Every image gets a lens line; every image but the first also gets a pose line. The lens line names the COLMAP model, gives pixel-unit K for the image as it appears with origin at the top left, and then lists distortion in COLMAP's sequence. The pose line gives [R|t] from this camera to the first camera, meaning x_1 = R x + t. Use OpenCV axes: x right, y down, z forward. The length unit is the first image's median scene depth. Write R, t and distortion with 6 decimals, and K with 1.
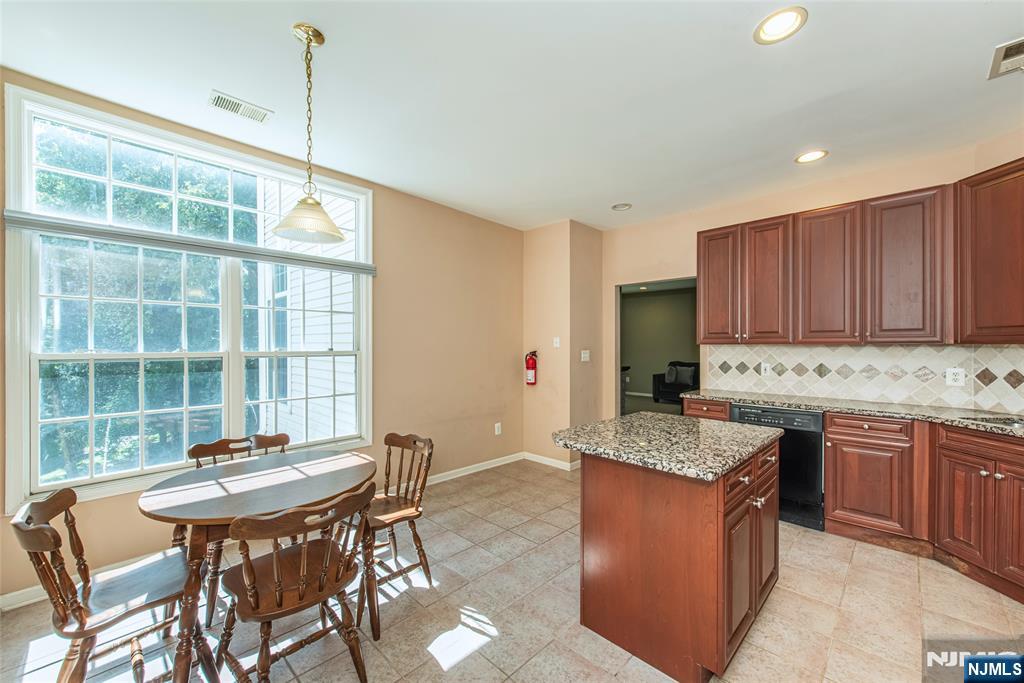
lens RADIAL K [[396.0, 0, 518.4], [0, 396.0, 349.3], [0, 0, 1]] dist [0.009881, -0.002153]
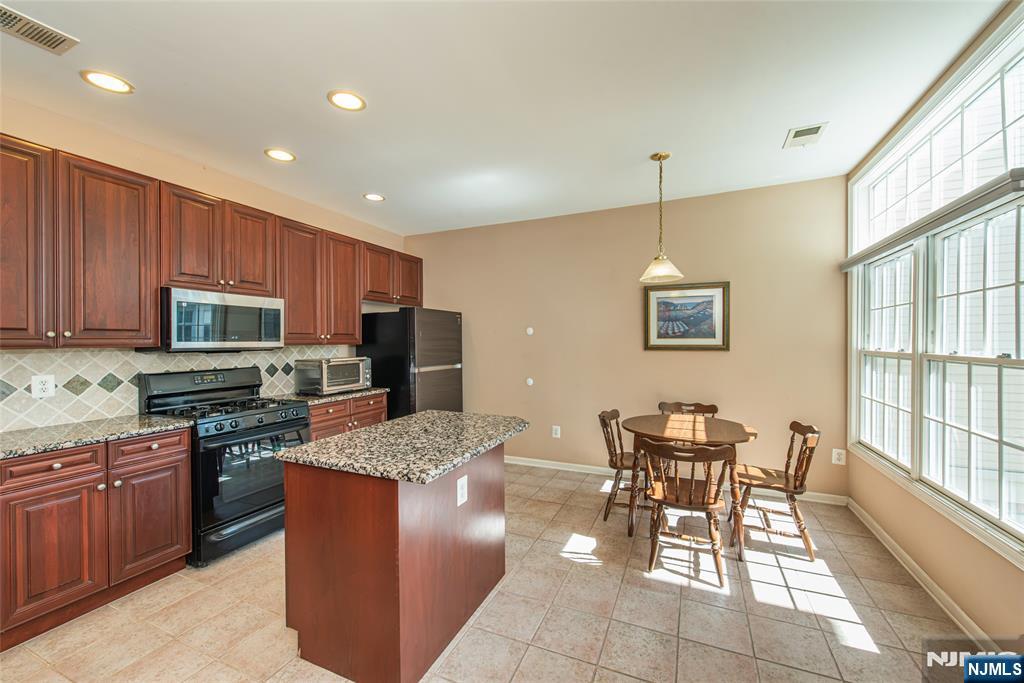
lens RADIAL K [[396.0, 0, 520.3], [0, 396.0, 340.8], [0, 0, 1]] dist [0.009881, -0.002153]
pose [[-0.935984, 0.002252, -0.352036, 0.534519], [0.001872, 0.999997, 0.001421, -0.034963], [0.352038, 0.000671, -0.935986, 2.104082]]
